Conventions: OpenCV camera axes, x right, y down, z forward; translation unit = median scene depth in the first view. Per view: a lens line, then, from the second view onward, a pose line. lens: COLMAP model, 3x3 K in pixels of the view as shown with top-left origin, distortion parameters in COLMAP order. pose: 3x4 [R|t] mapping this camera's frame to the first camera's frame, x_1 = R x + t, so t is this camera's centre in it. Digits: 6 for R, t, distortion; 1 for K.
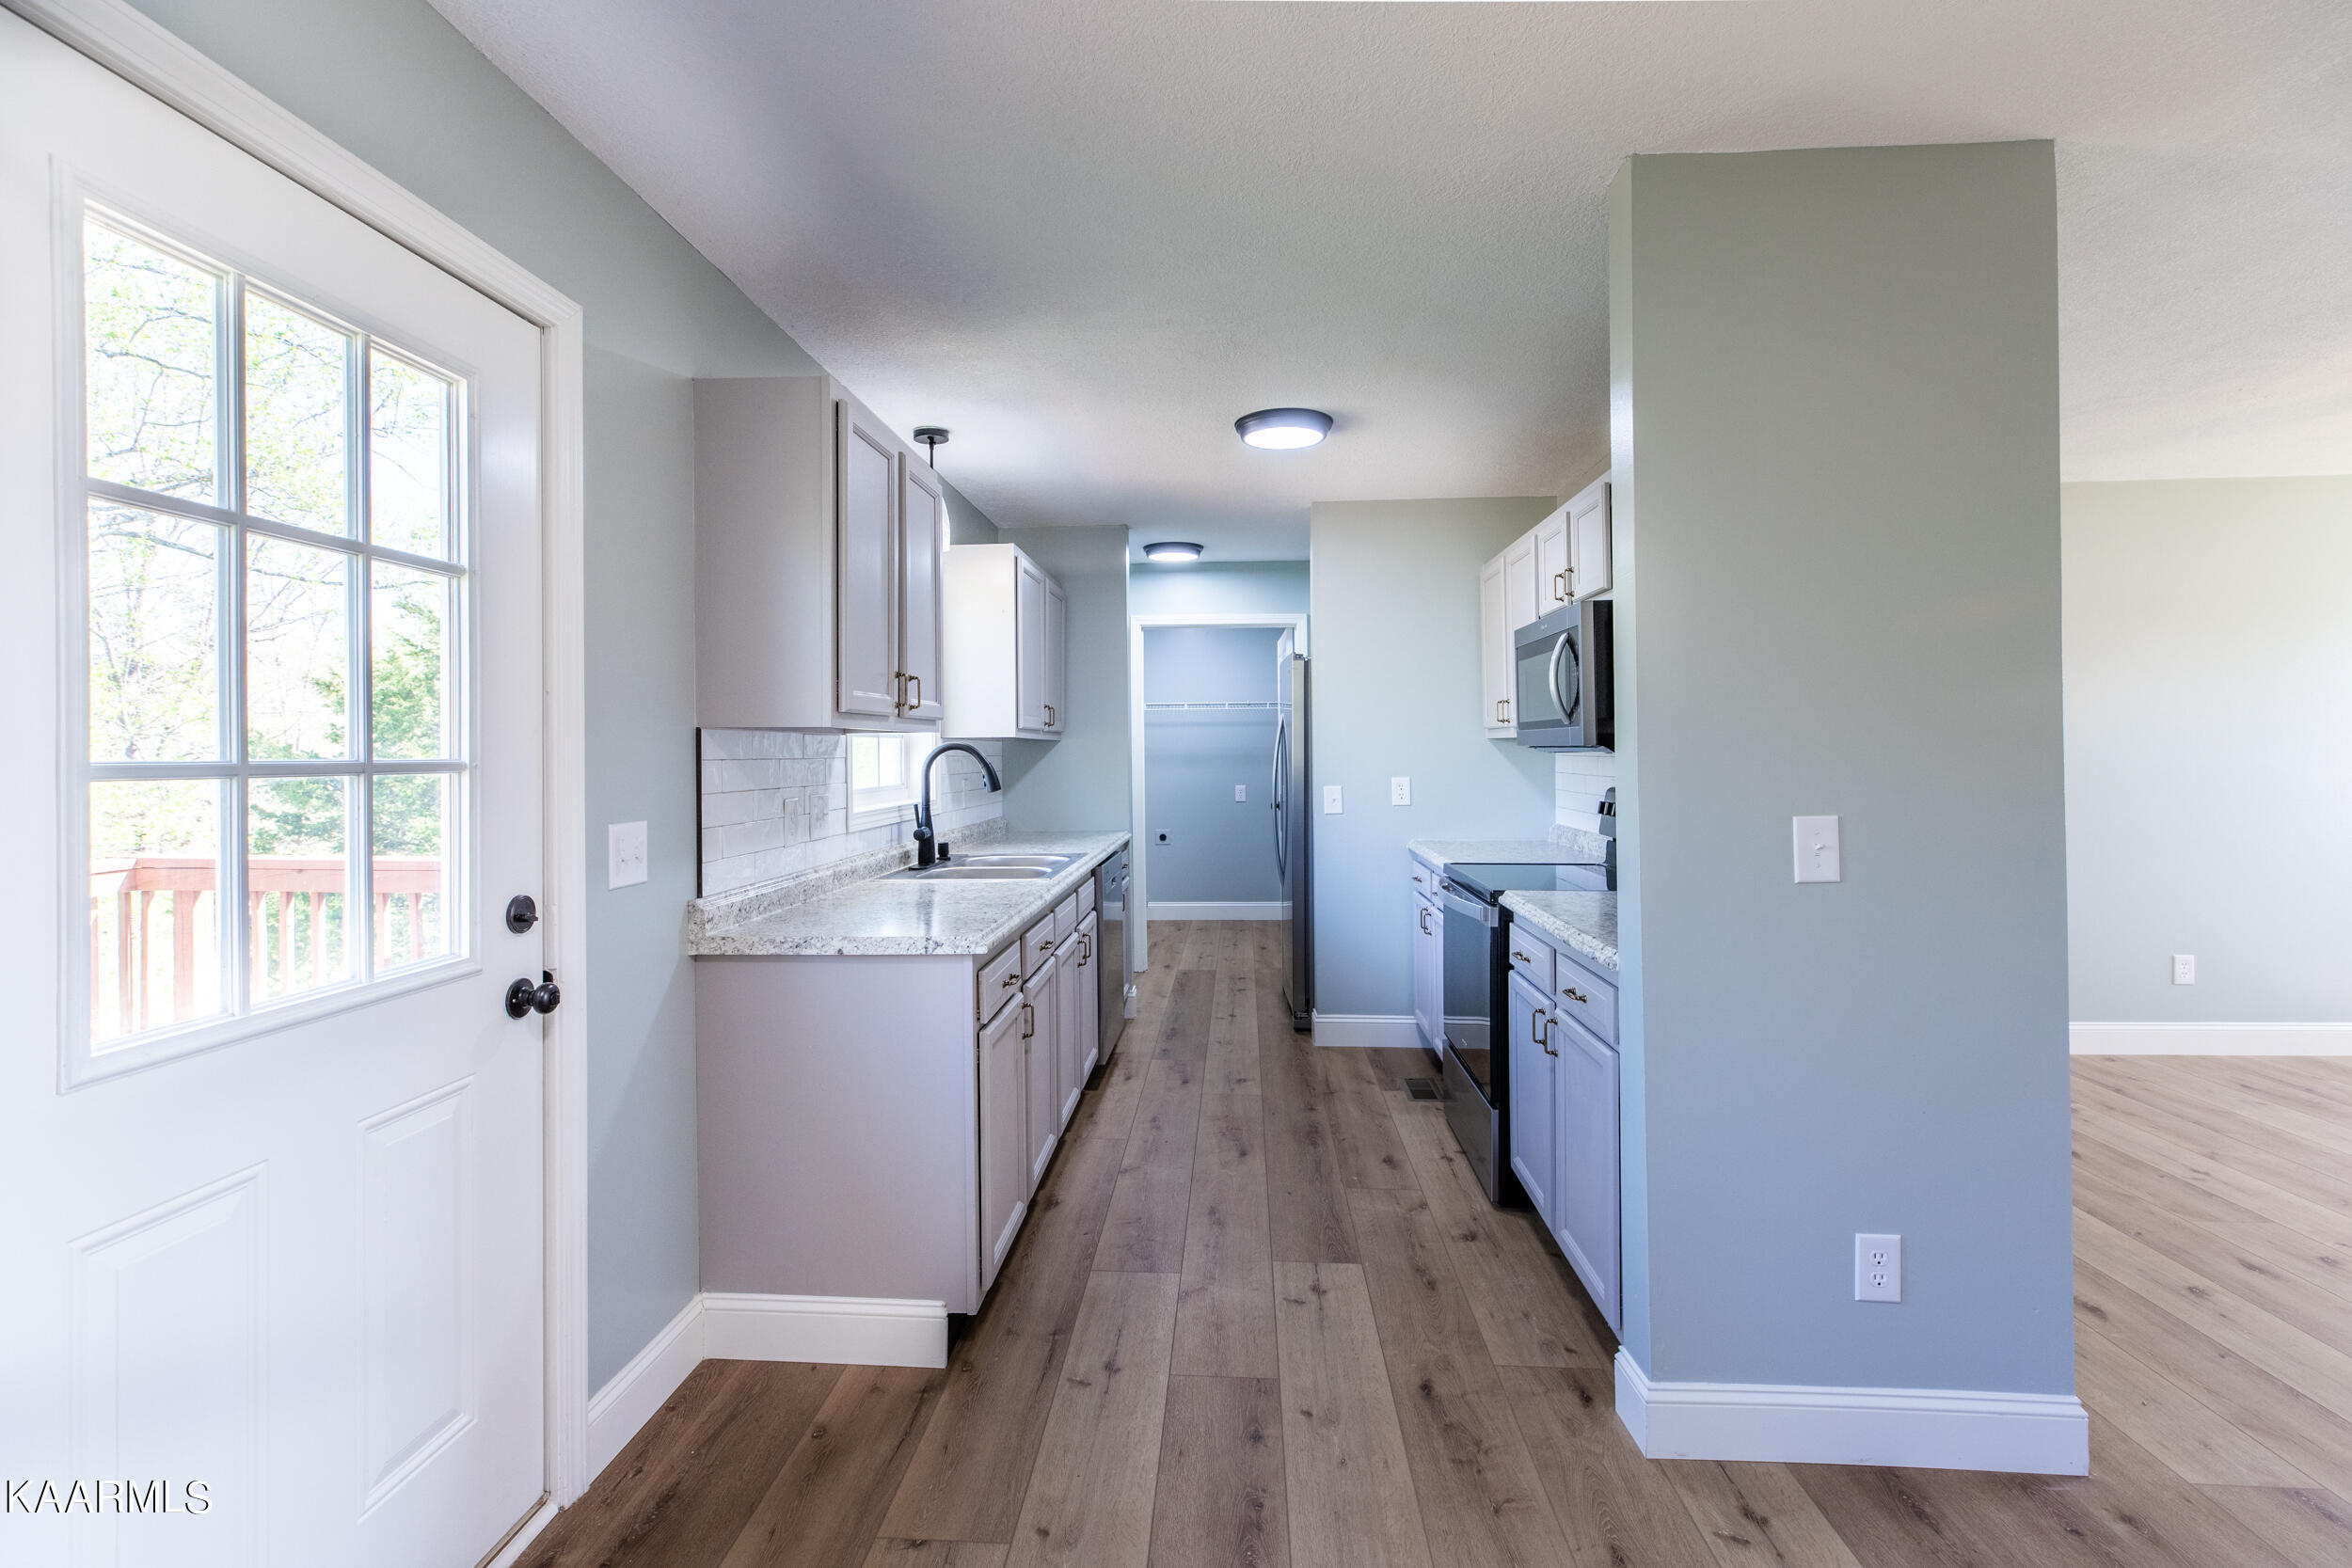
lens RADIAL K [[1074.3, 0, 1170.0], [0, 1074.3, 743.3], [0, 0, 1]] dist [0.001466, 0.000215]
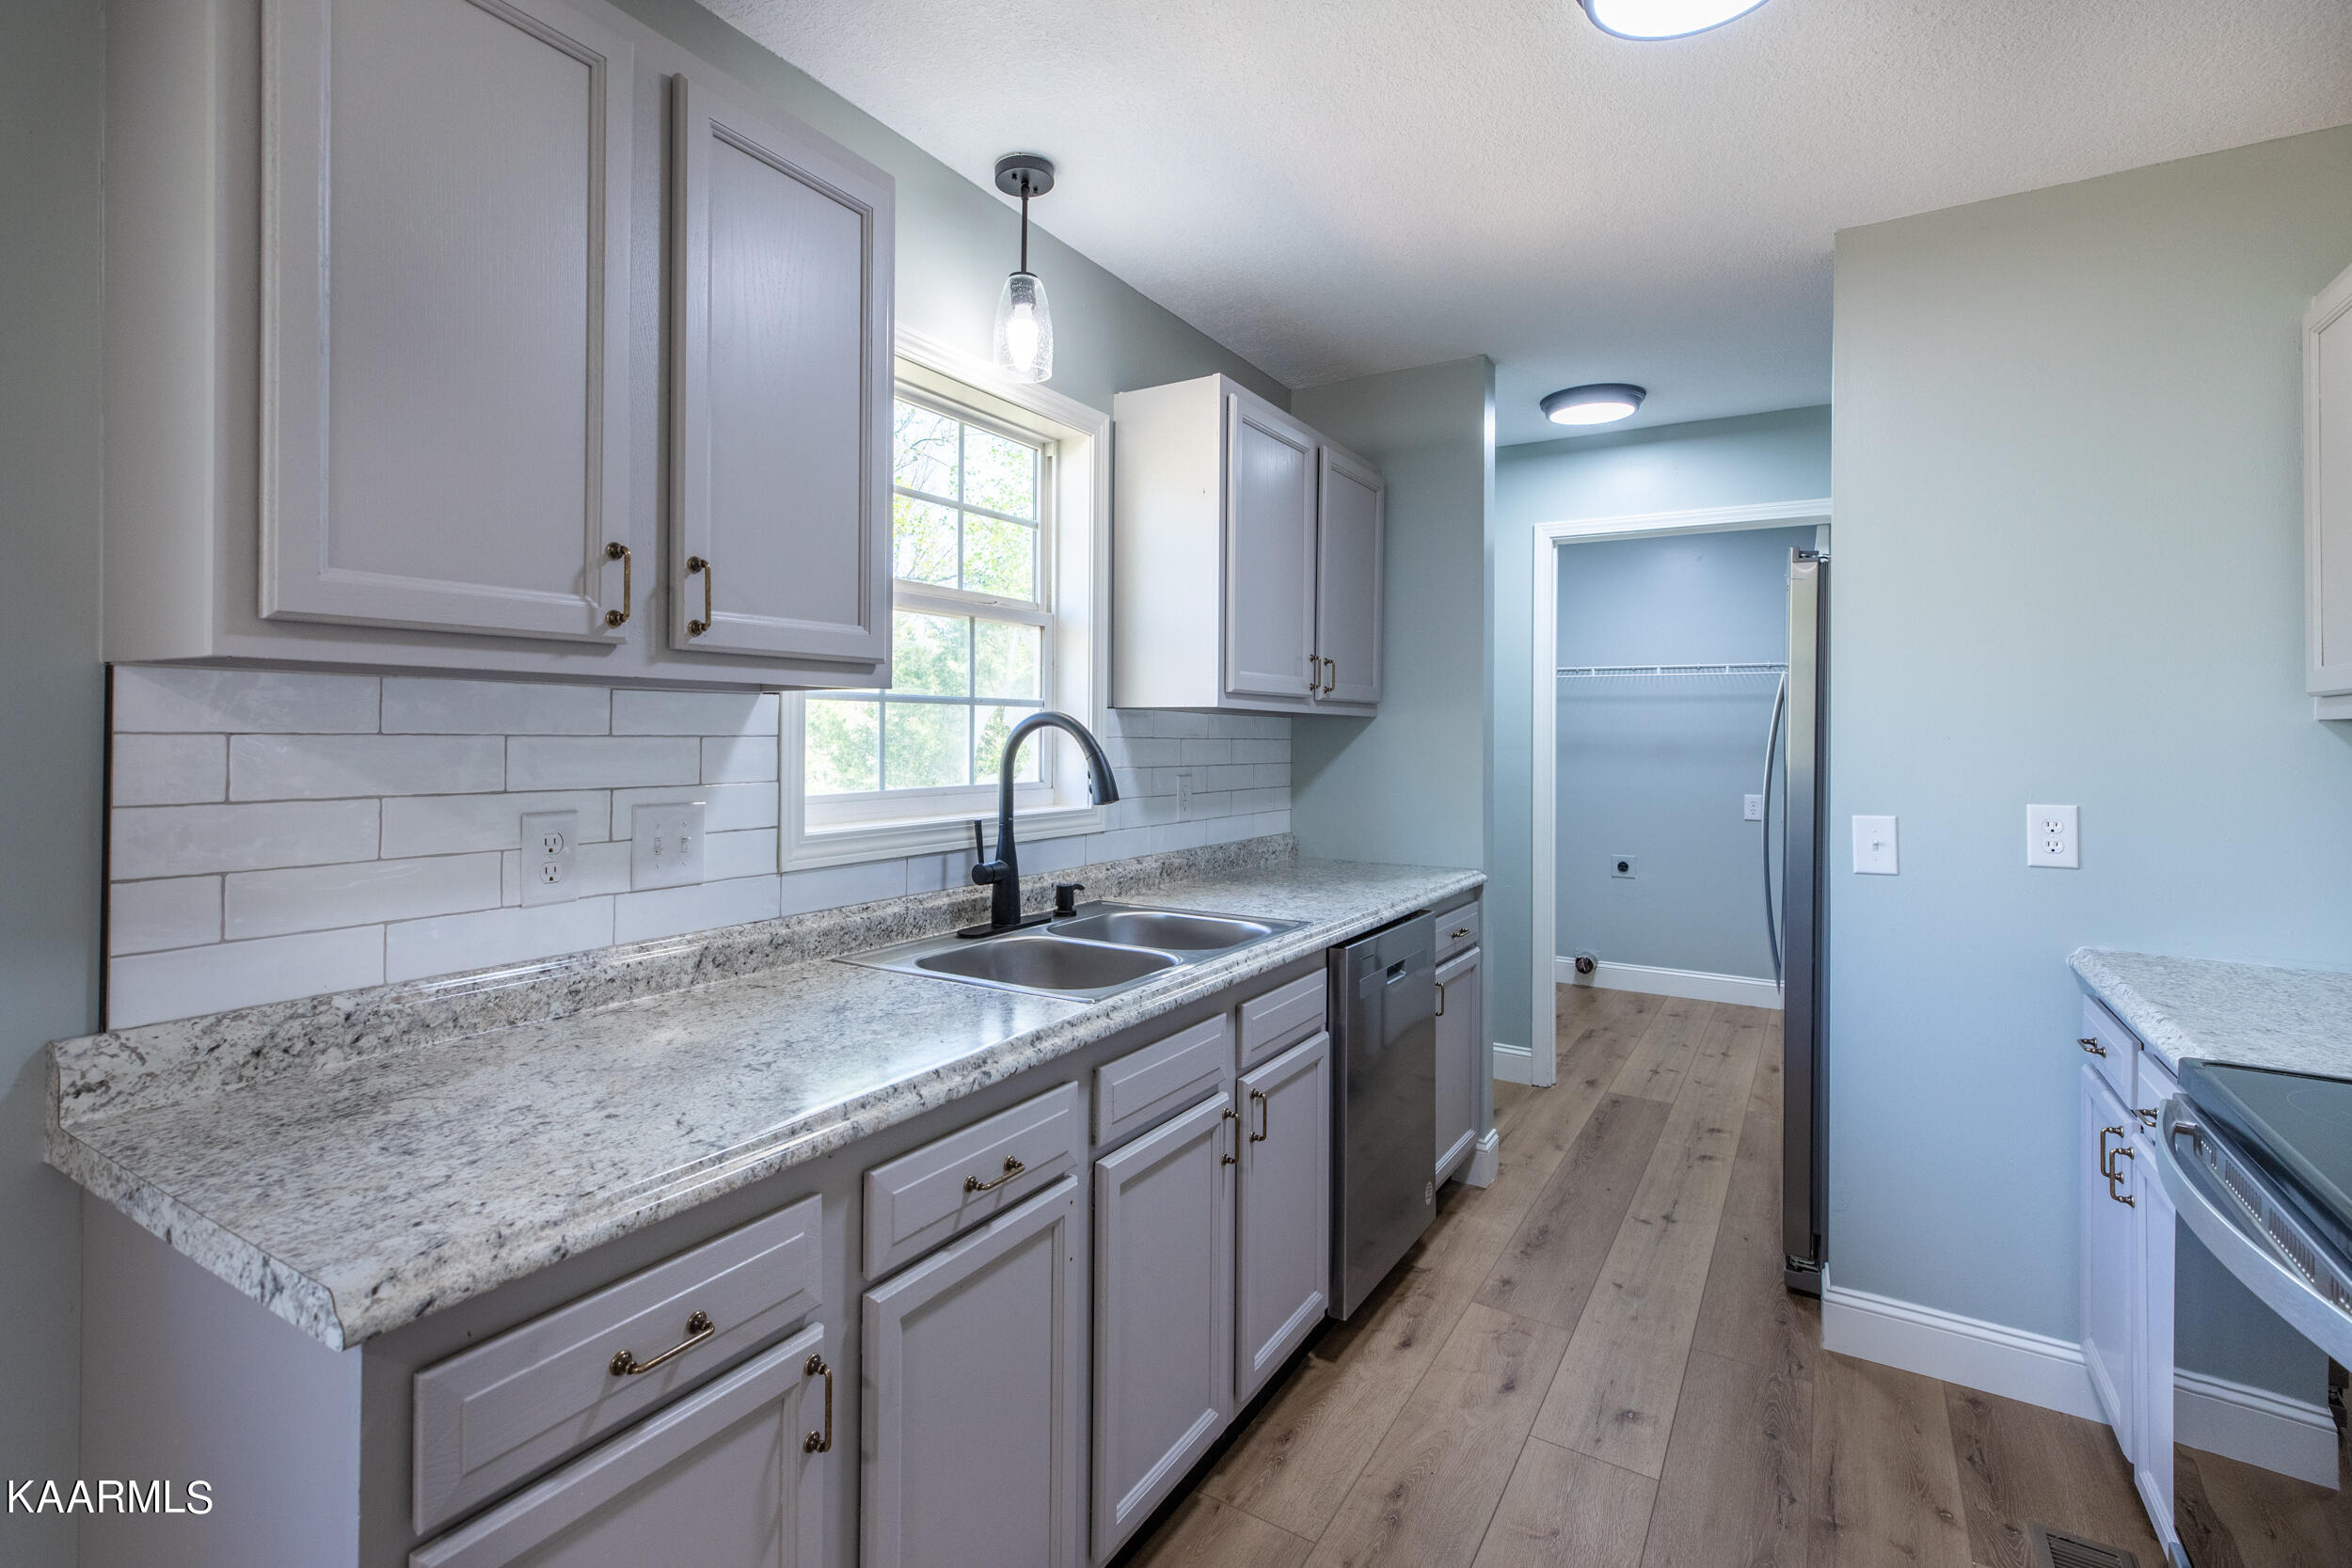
lens RADIAL K [[1113.8, 0, 1177.3], [0, 1113.8, 730.4], [0, 0, 1]] dist [0.001890, -0.000012]
pose [[0.890719, 0.011156, -0.454418, 0.108690], [-0.010728, 0.999936, 0.003521, 0.004750], [0.454429, 0.001739, 0.890781, 0.451337]]
